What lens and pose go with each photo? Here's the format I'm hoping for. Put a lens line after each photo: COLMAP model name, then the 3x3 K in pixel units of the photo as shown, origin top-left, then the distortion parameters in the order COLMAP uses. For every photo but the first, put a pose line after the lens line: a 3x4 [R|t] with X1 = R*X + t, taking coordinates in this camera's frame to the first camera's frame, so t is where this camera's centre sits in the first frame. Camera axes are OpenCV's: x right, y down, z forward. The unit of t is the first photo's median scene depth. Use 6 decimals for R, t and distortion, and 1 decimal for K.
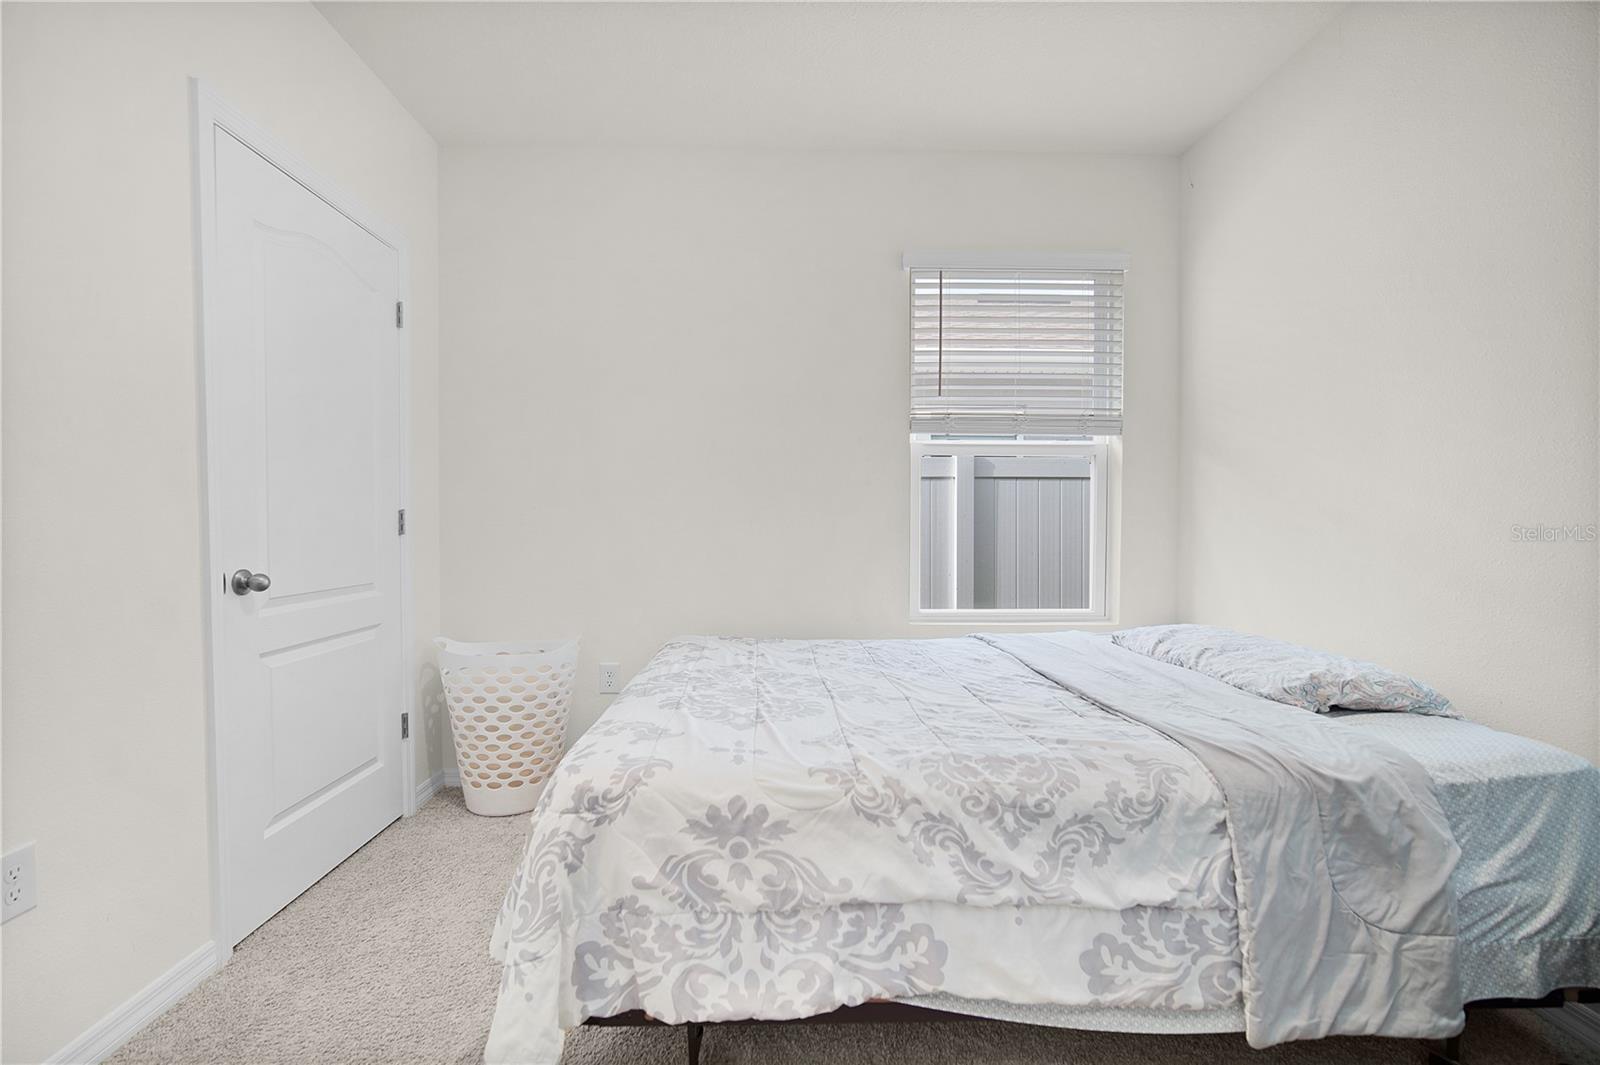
lens RADIAL K [[711.9, 0, 790.7], [0, 711.9, 532.4], [0, 0, 1]] dist [-0.010212, 0.000715]
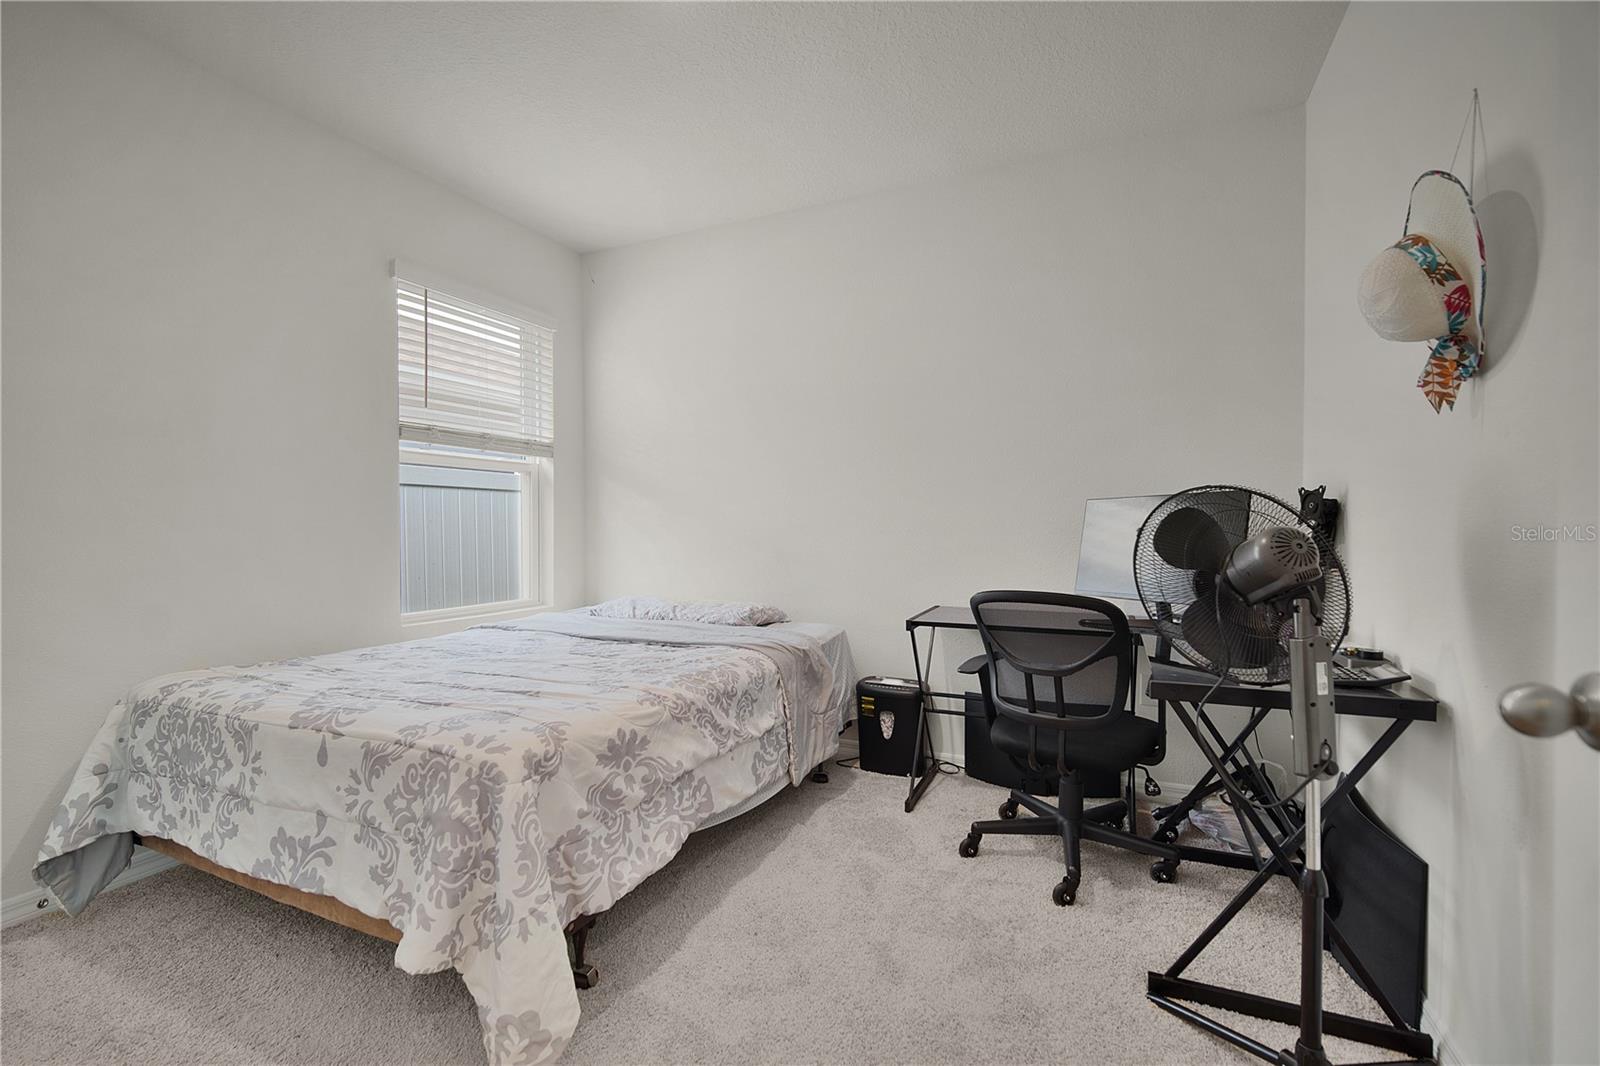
lens RADIAL K [[711.9, 0, 790.7], [0, 711.9, 532.9], [0, 0, 1]] dist [-0.010212, 0.000715]
pose [[0.447548, -0.010868, 0.894194, -1.149030], [0.015813, 0.999866, 0.004238, -0.002267], [-0.894120, 0.012243, 0.447660, 0.098144]]
